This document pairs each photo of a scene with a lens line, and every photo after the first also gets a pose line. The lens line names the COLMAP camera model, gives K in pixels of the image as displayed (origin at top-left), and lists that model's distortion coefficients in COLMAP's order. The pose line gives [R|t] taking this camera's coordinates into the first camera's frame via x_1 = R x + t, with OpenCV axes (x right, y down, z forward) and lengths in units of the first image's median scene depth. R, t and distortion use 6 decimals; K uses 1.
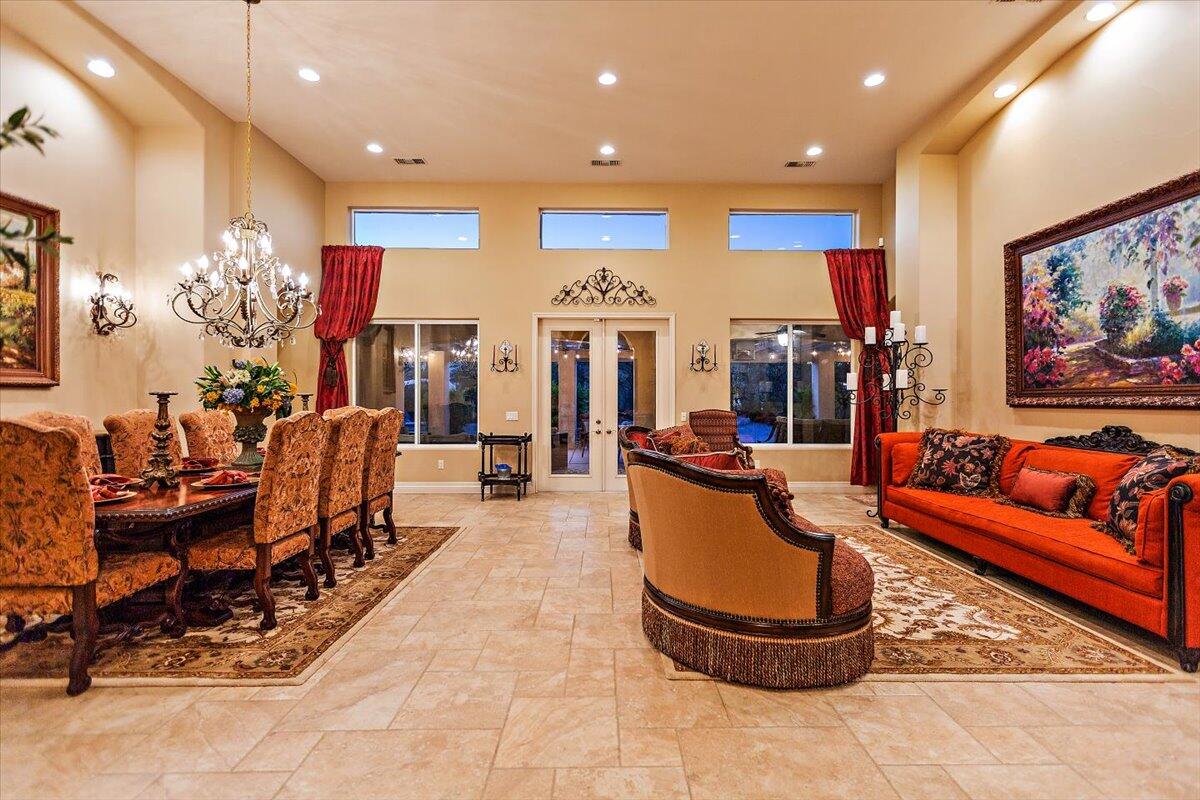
lens RADIAL K [[546.1, 0, 612.0], [0, 546.1, 399.2], [0, 0, 1]] dist [0.002532, 0.000108]
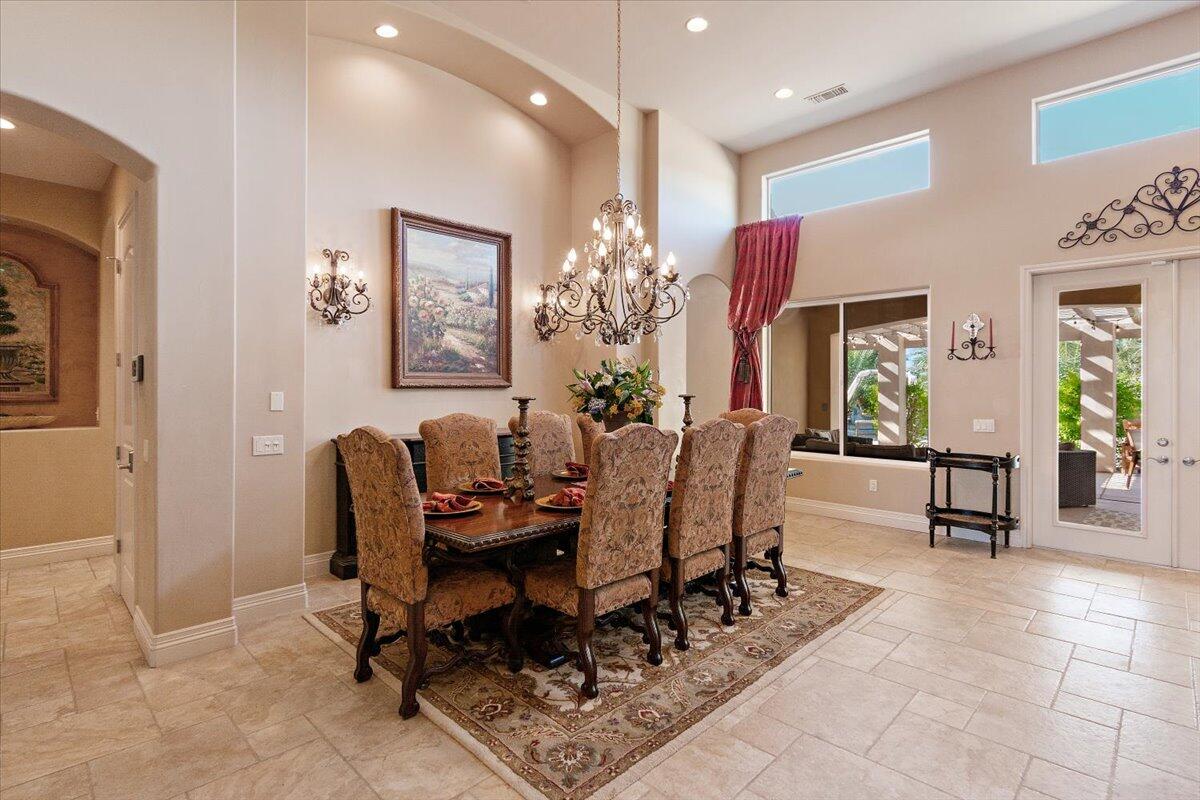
lens RADIAL K [[579.3, 0, 602.5], [0, 579.3, 387.7], [0, 0, 1]] dist [0.000268, -0.001524]
pose [[0.701509, -0.000288, -0.712660, -0.010626], [-0.003558, 0.999986, -0.003907, -0.022816], [0.712651, 0.005276, 0.701499, 0.349755]]
